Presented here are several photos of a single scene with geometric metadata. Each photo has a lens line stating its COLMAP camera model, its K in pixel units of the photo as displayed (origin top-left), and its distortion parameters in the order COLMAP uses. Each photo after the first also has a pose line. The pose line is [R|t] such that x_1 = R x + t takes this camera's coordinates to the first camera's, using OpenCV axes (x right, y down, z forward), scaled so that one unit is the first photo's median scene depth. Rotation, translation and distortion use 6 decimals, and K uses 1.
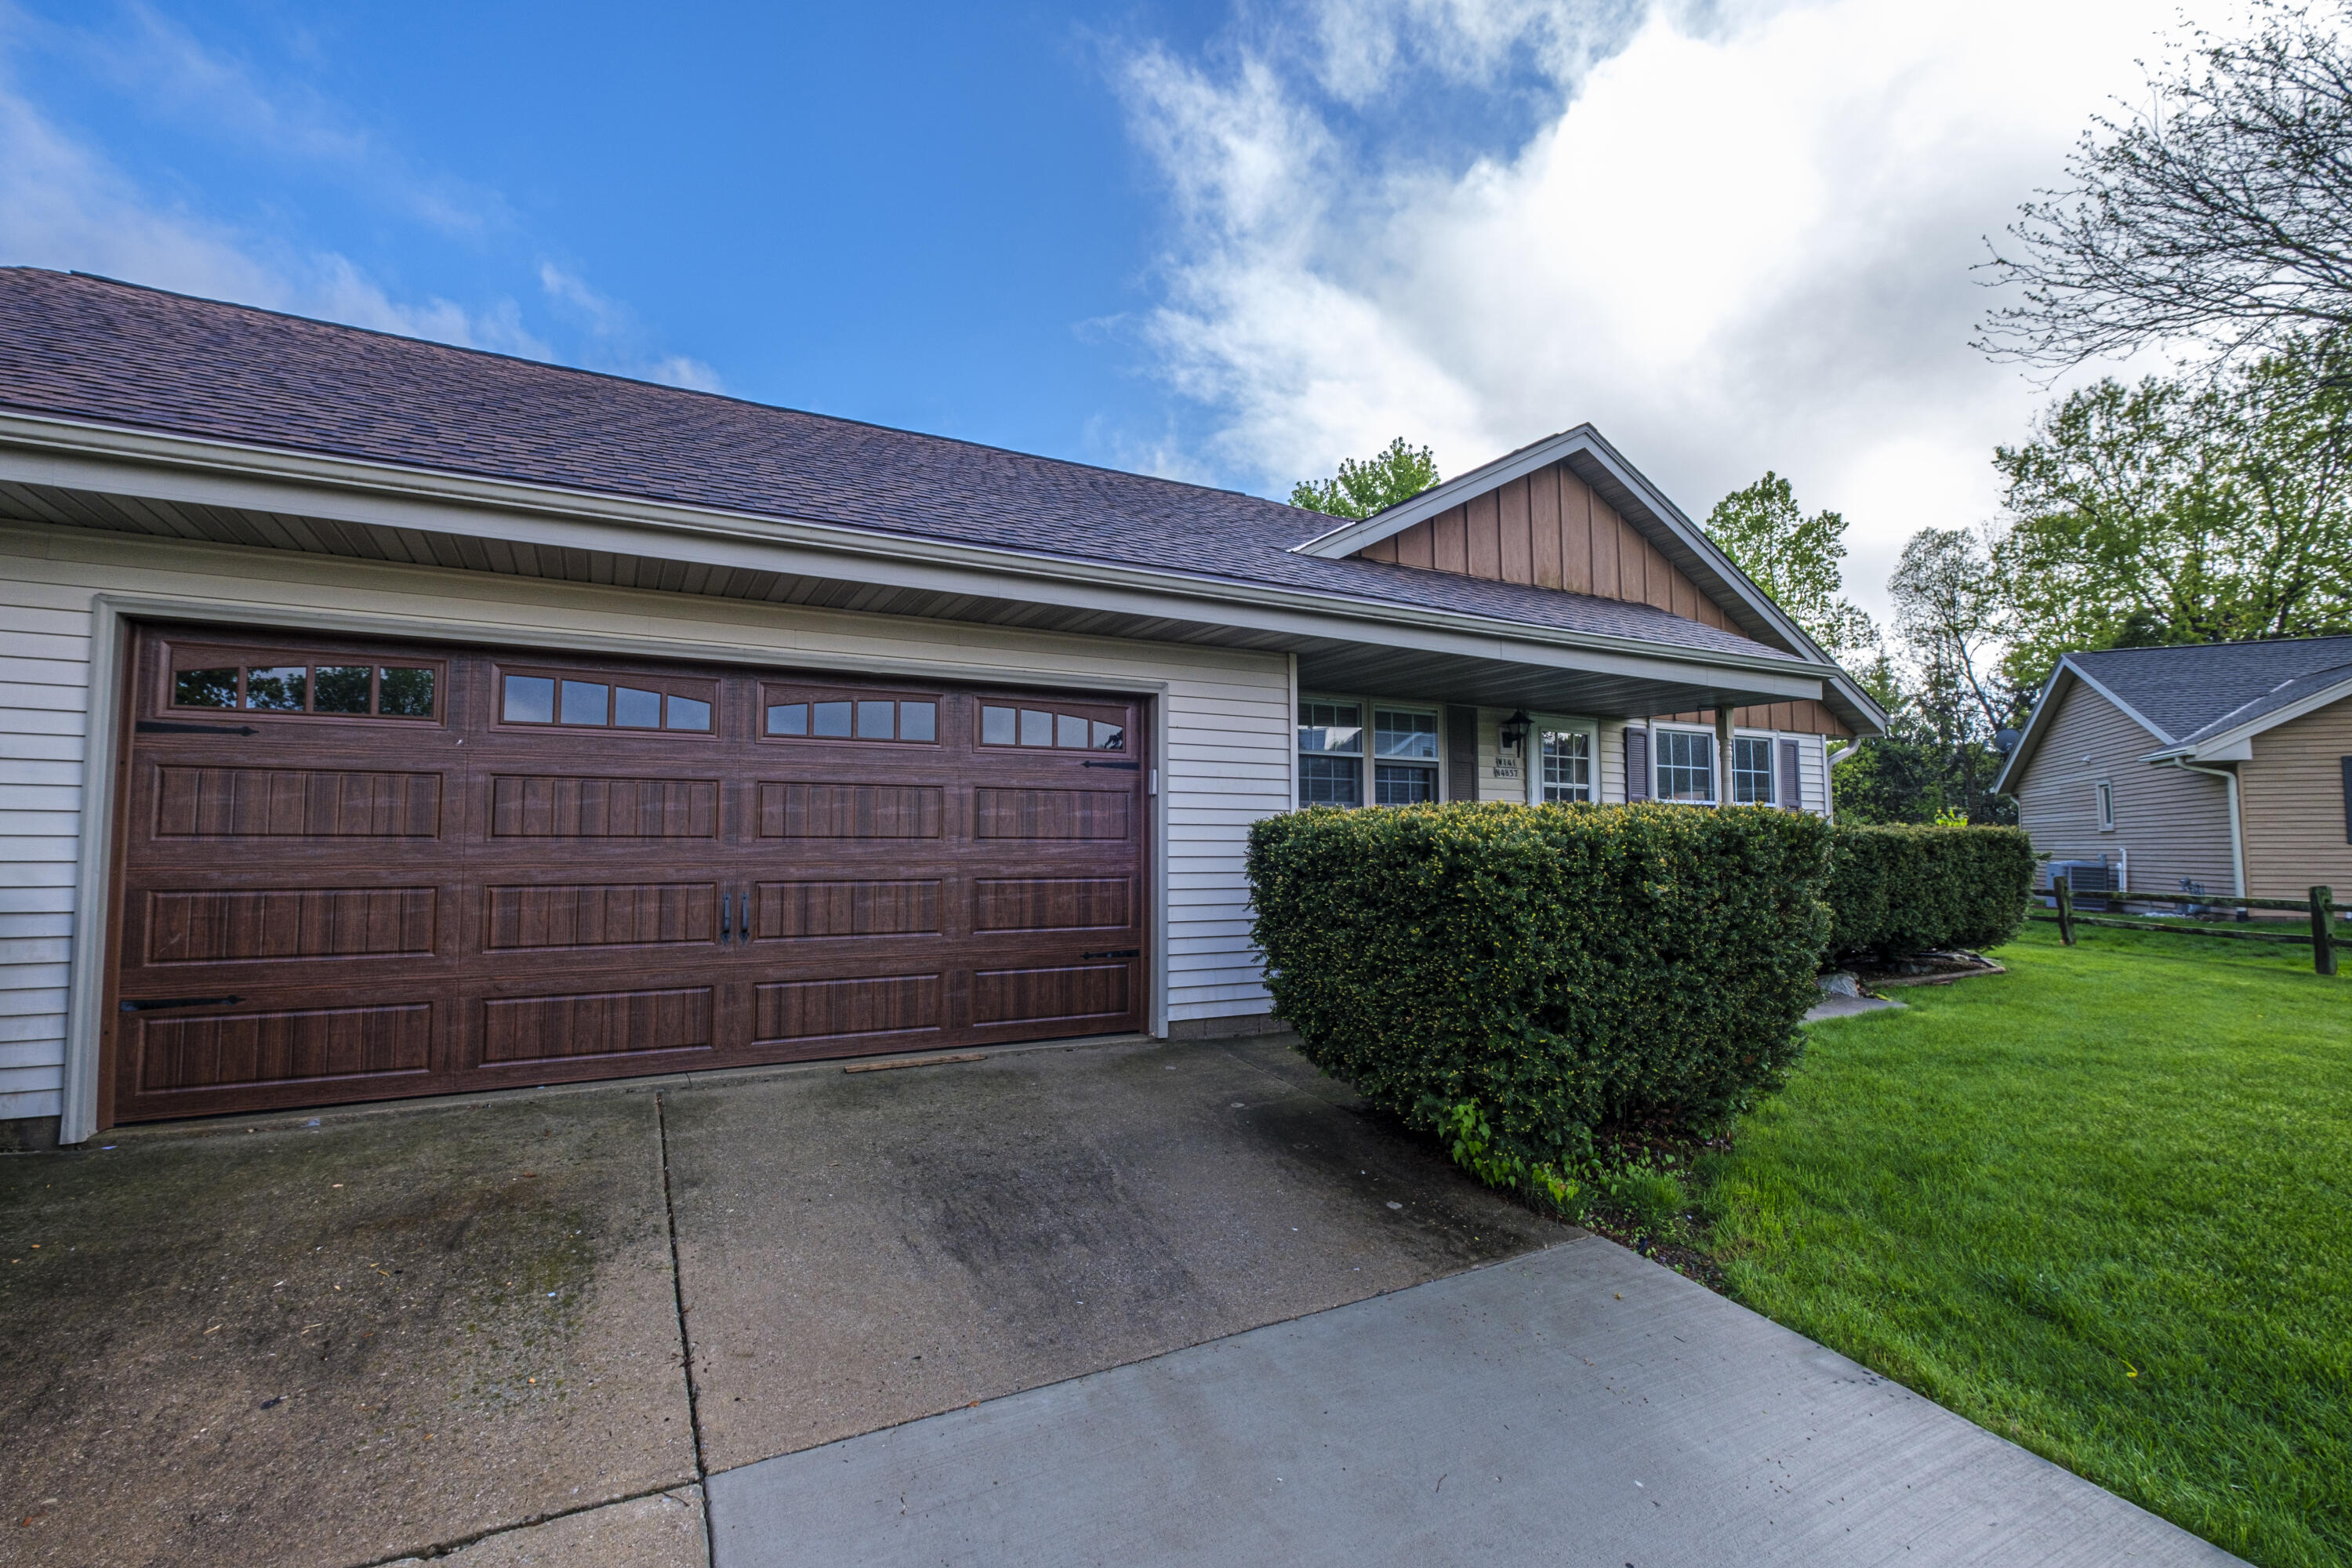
lens RADIAL K [[1035.0, 0, 1149.0], [0, 1035.0, 781.4], [0, 0, 1]] dist [-0.004290, -0.000719]
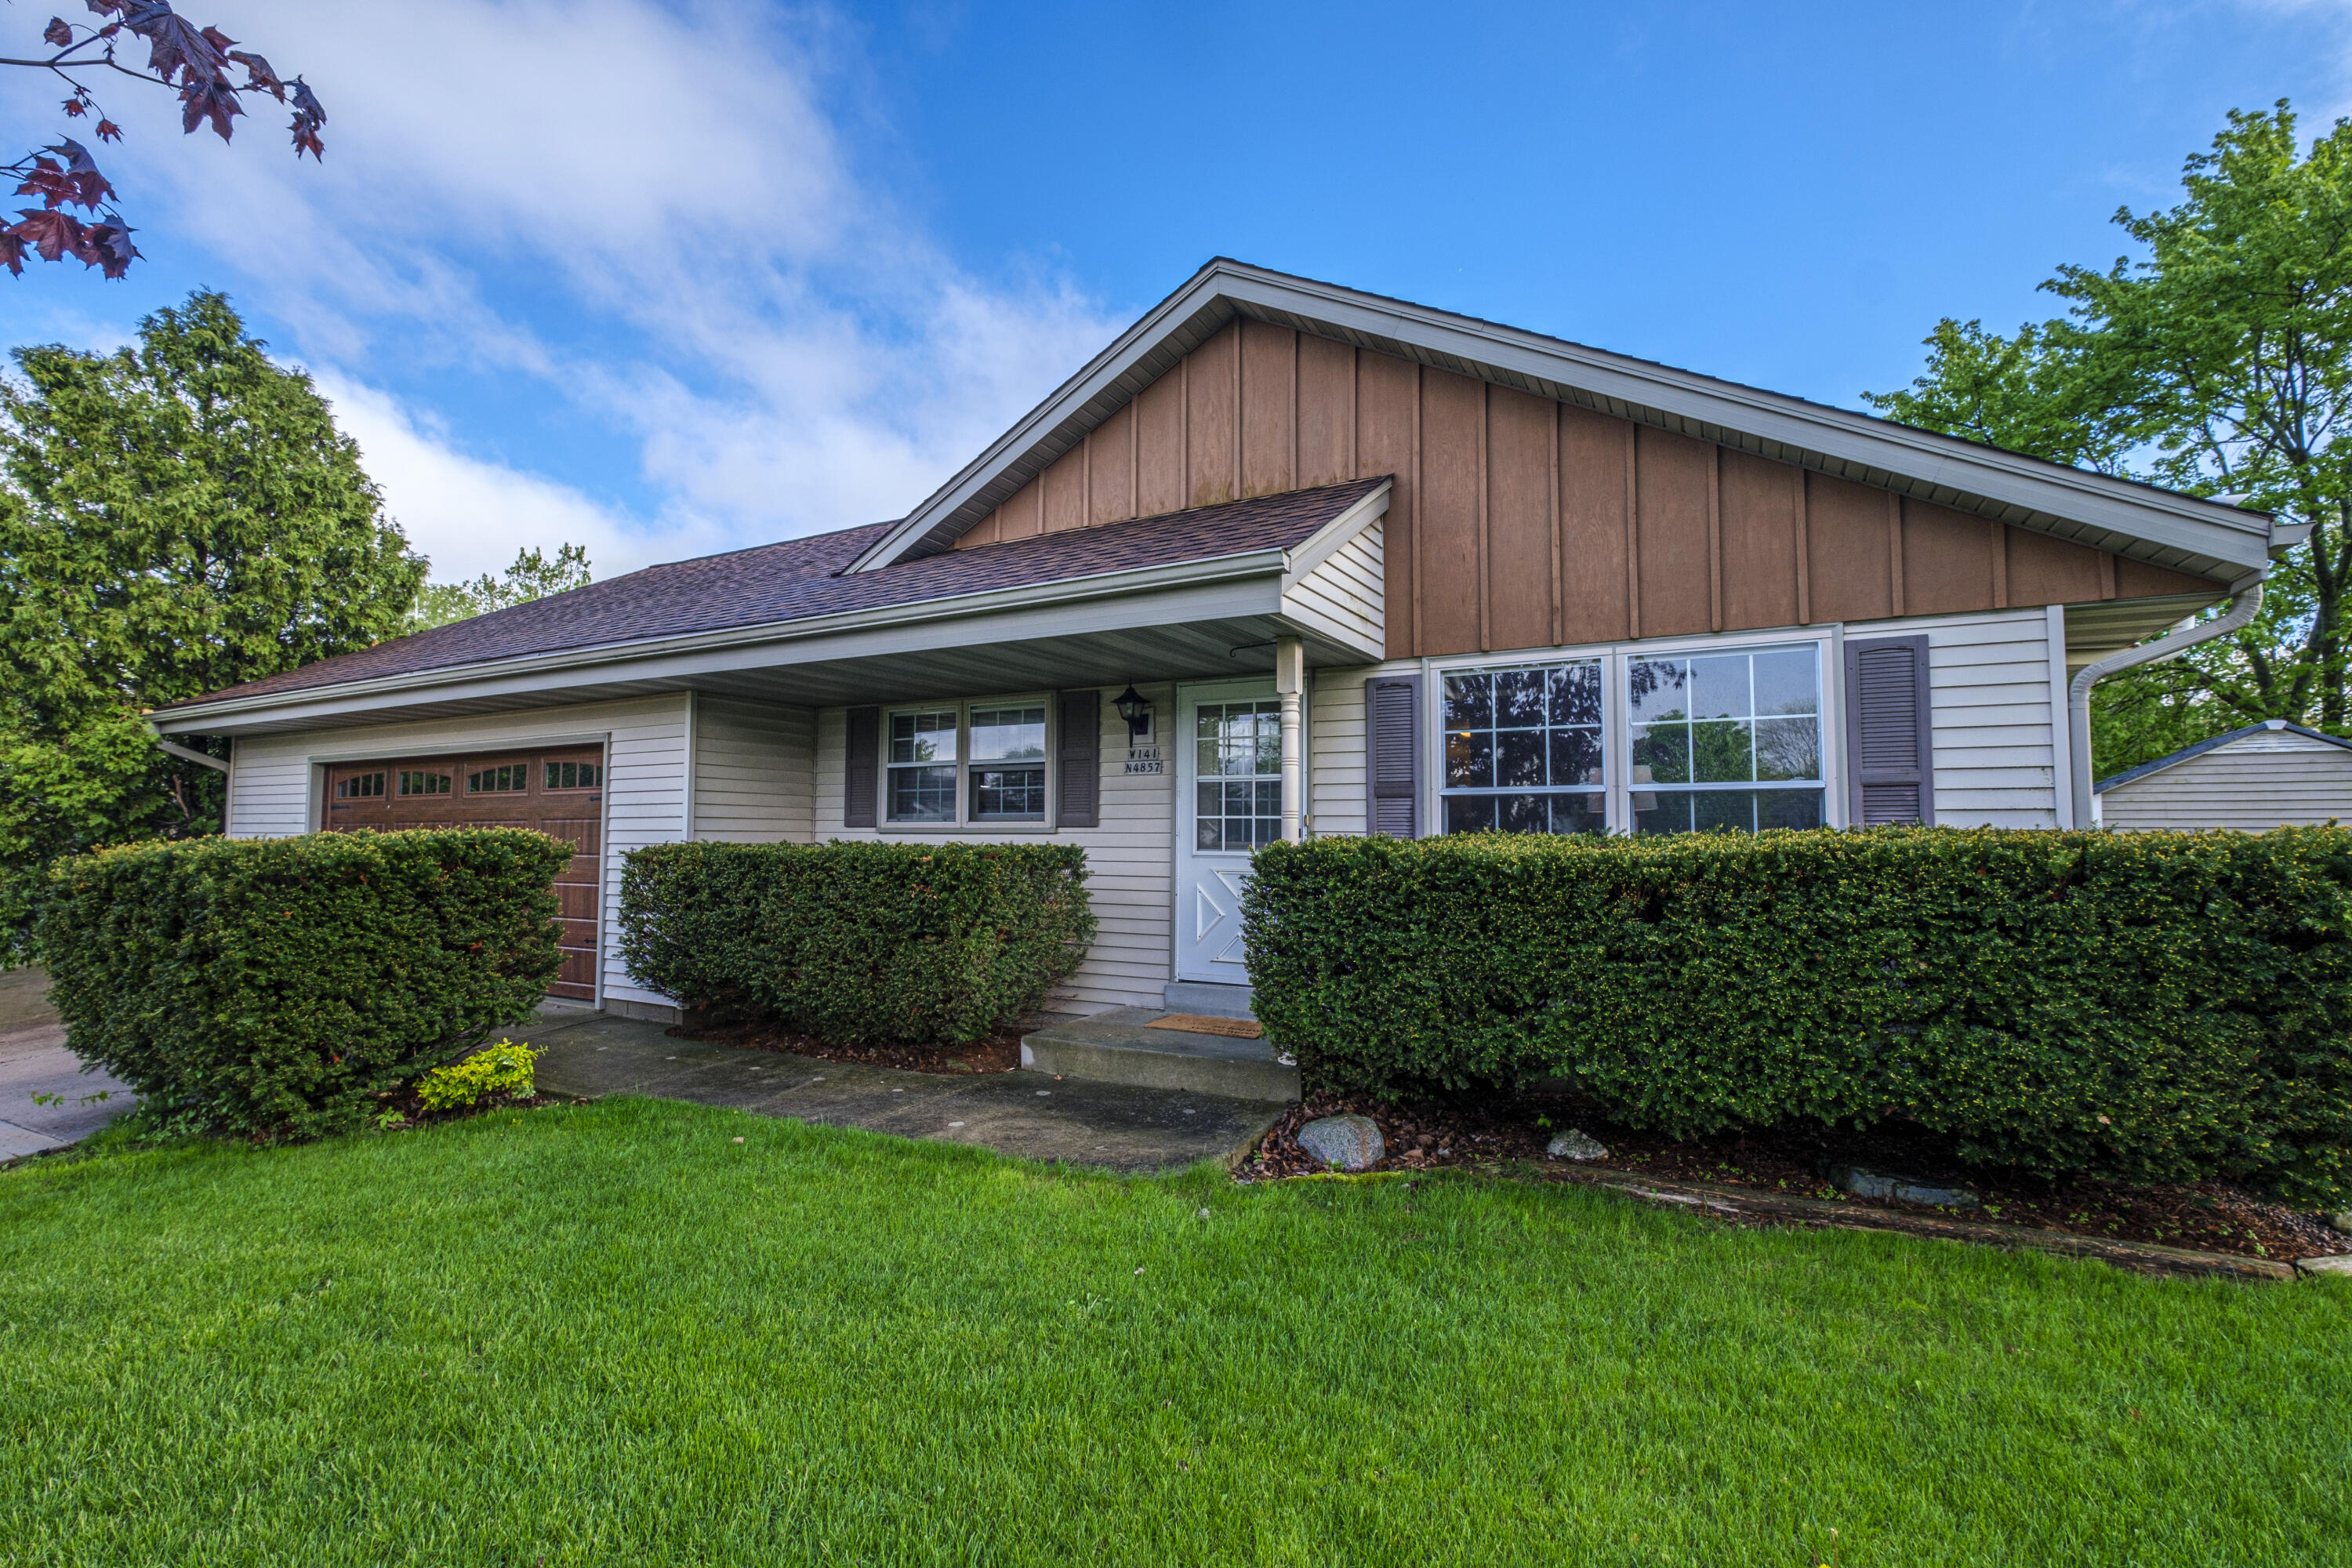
lens RADIAL K [[1035.0, 0, 1149.0], [0, 1035.0, 781.4], [0, 0, 1]] dist [-0.004290, -0.000719]
pose [[0.553967, -0.046669, -0.831230, 1.576814], [0.053257, 0.998369, -0.020561, 0.028307], [0.830834, -0.032879, 0.555549, 0.925665]]
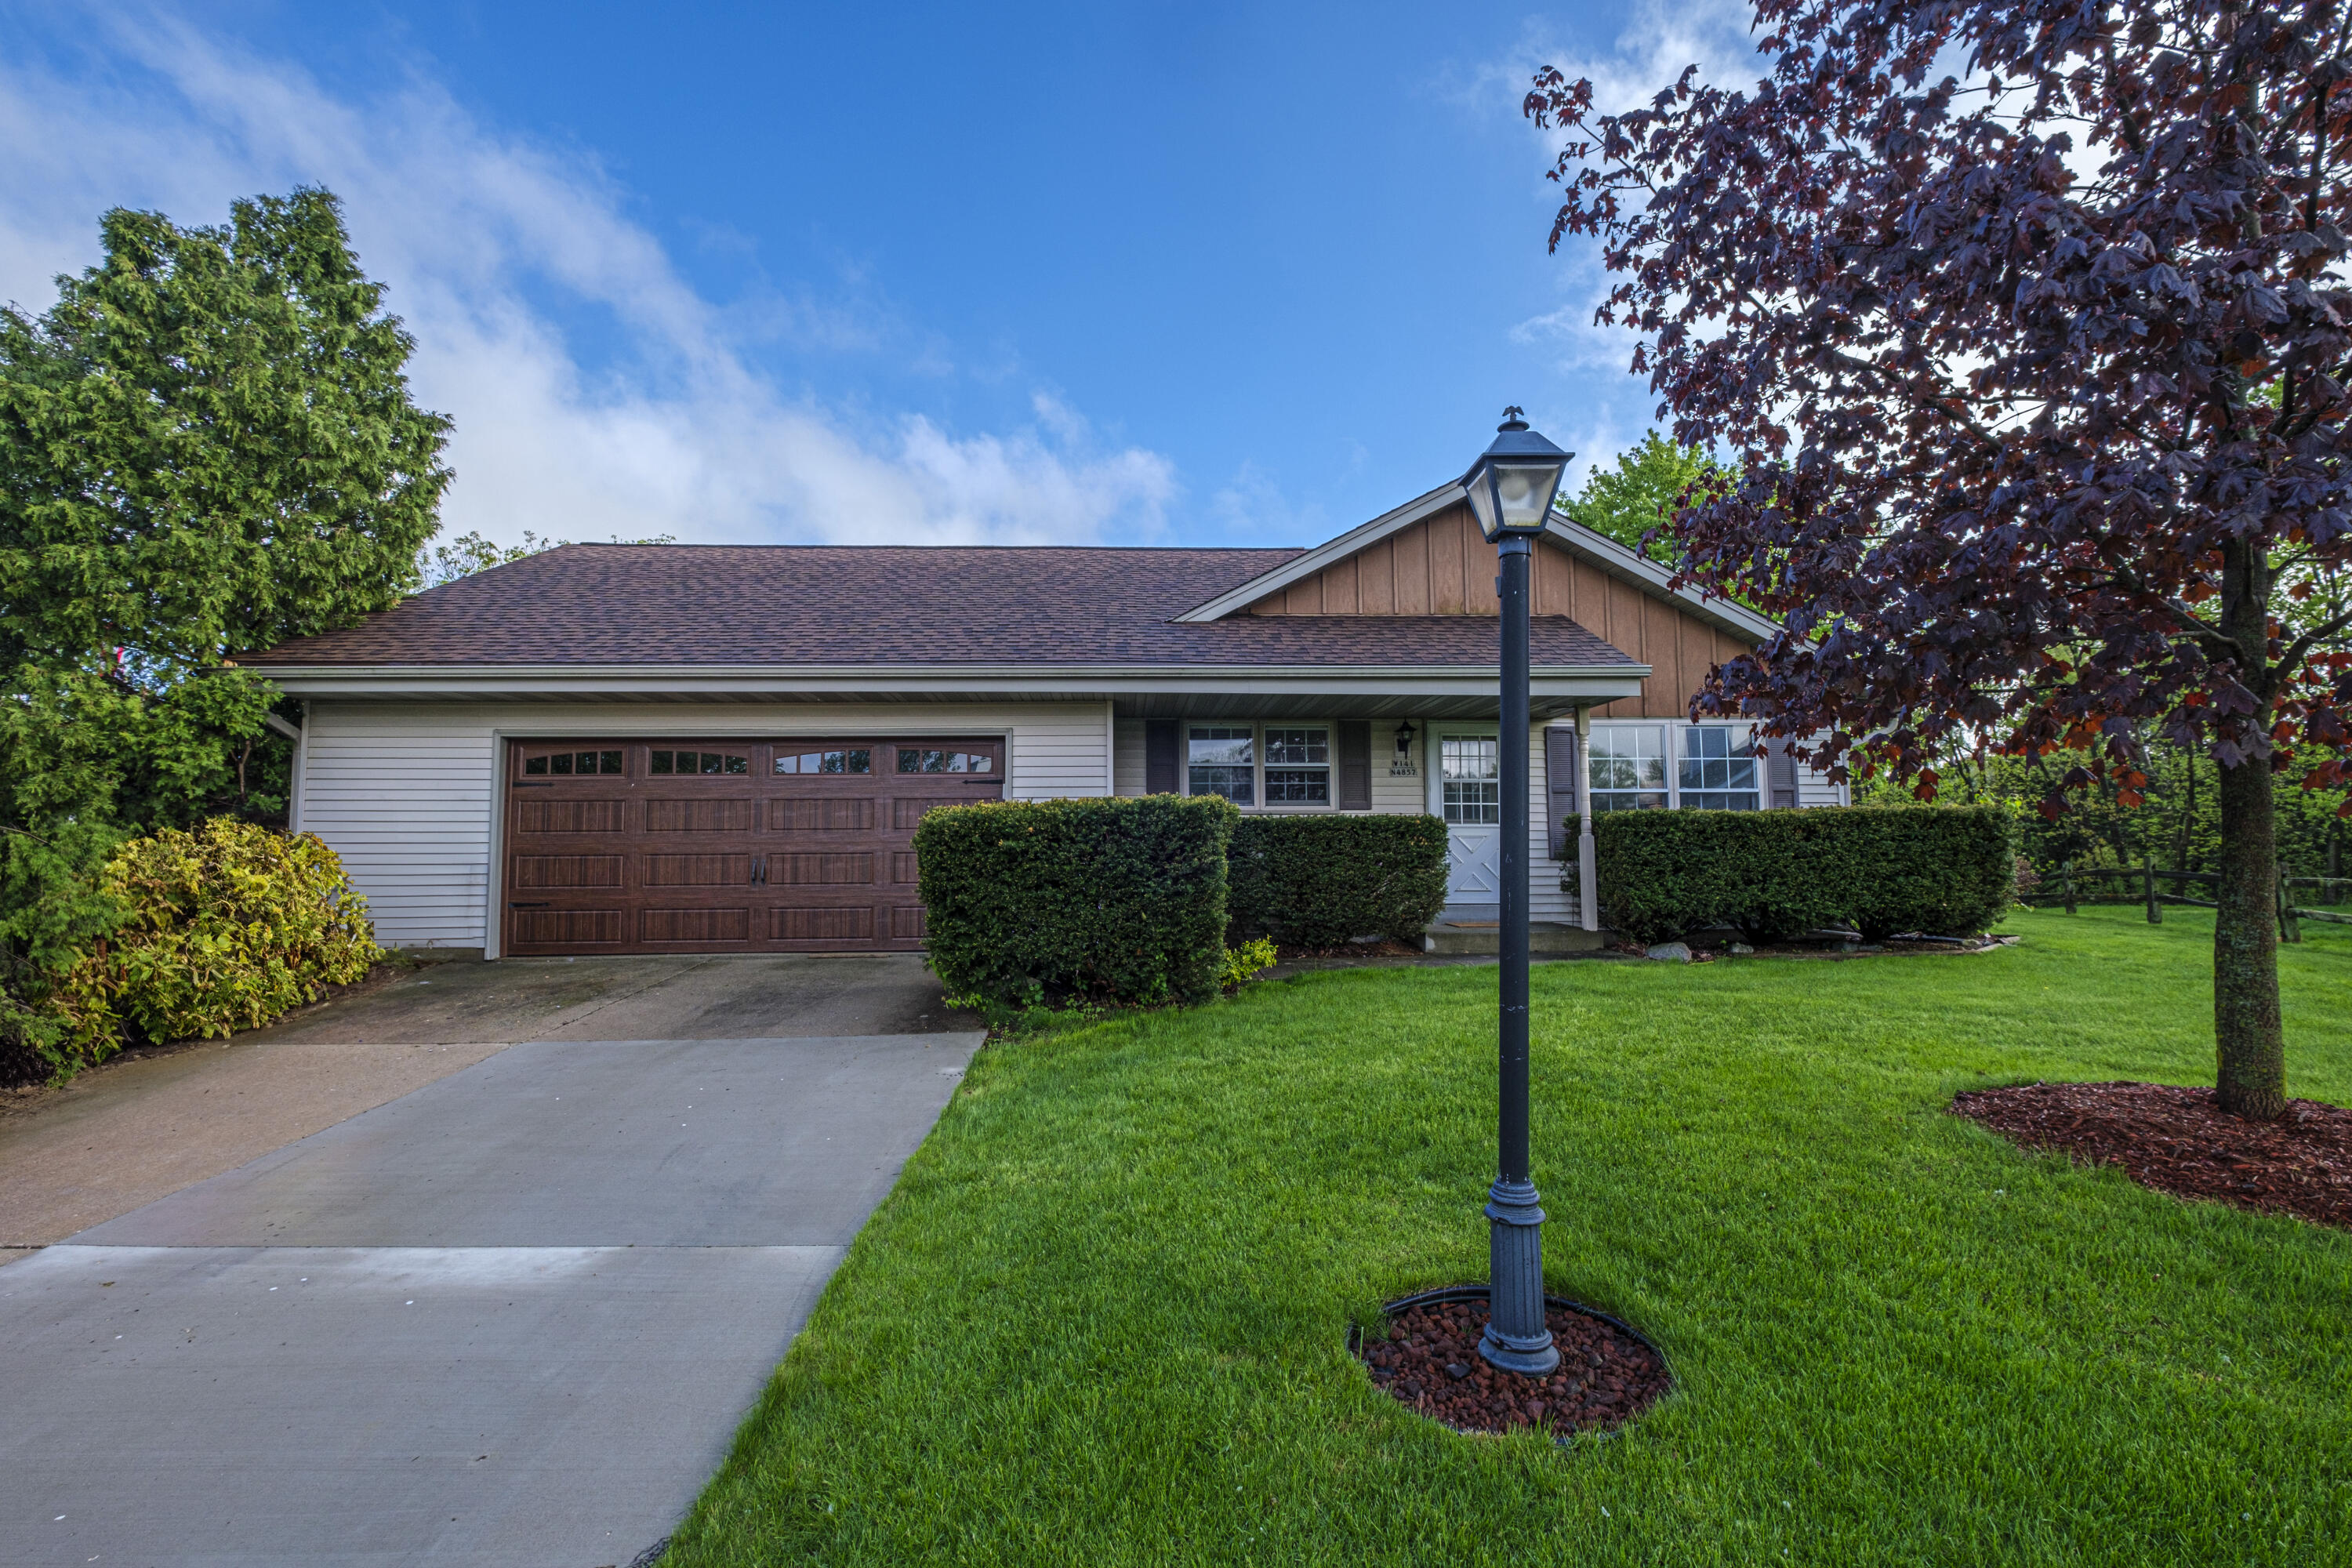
lens RADIAL K [[1006.0, 0, 1156.7], [0, 1006.0, 790.8], [0, 0, 1]] dist [-0.000191, -0.000238]
pose [[0.901478, -0.035183, -0.431393, 0.951384], [0.034312, 0.999363, -0.009803, 0.024024], [0.431463, -0.005965, 0.902111, -0.302982]]
